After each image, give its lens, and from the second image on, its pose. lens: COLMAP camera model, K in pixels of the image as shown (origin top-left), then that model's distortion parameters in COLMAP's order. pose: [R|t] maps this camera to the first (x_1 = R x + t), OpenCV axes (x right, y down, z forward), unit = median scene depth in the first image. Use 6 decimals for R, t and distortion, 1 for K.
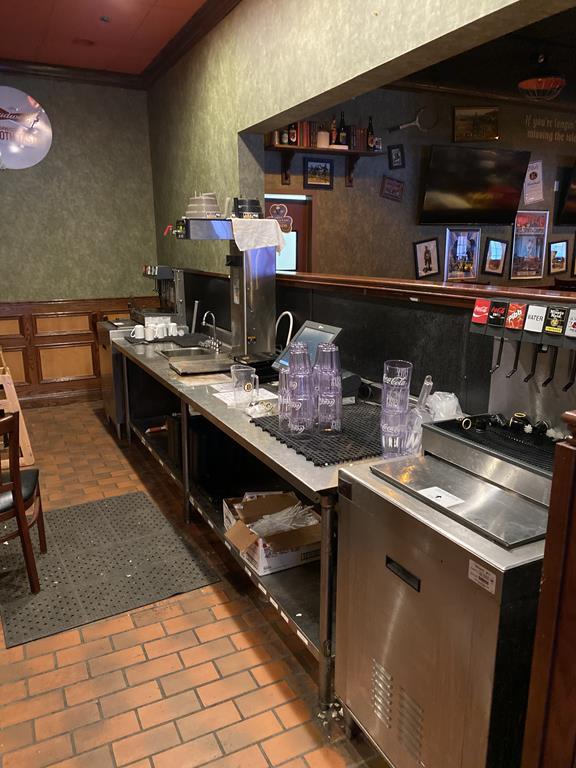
lens RADIAL K [[584.0, 0, 286.8], [0, 584.0, 384.9], [0, 0, 1]] dist [-0.003274, 0.003108]
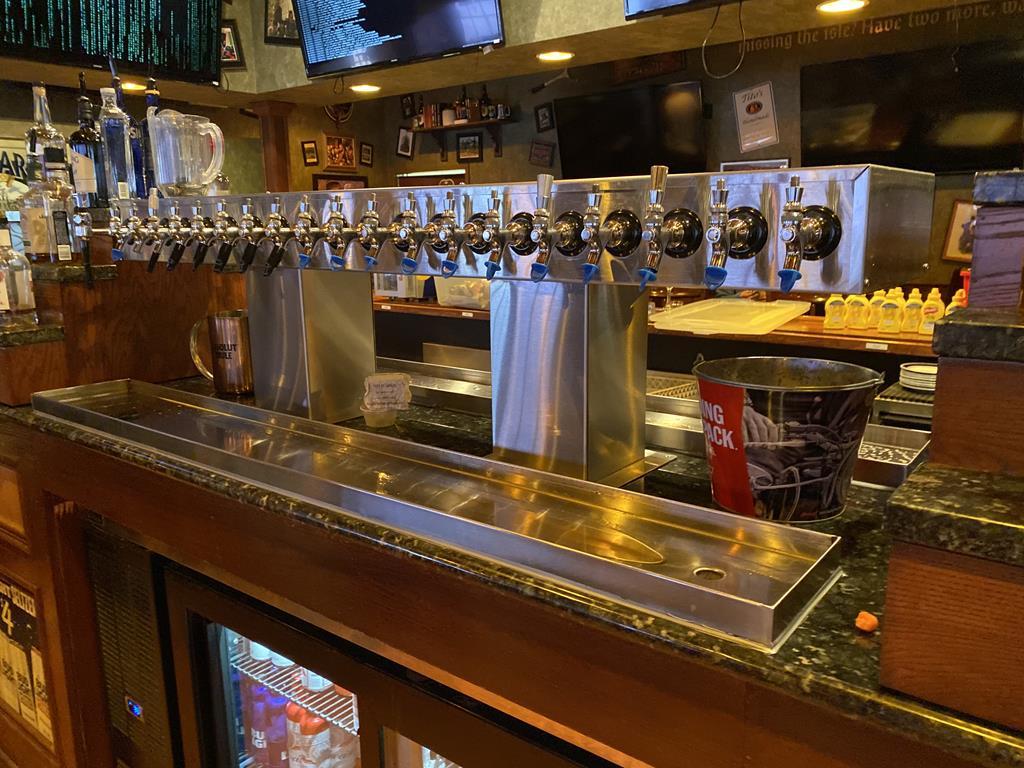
lens RADIAL K [[778.7, 0, 517.0], [0, 778.7, 379.3], [0, 0, 1]] dist [-0.003274, 0.003108]
pose [[0.431061, 0.185450, -0.883060, 1.341705], [-0.196576, 0.974446, 0.108685, -0.128443], [0.880650, 0.126739, 0.456501, 0.493254]]
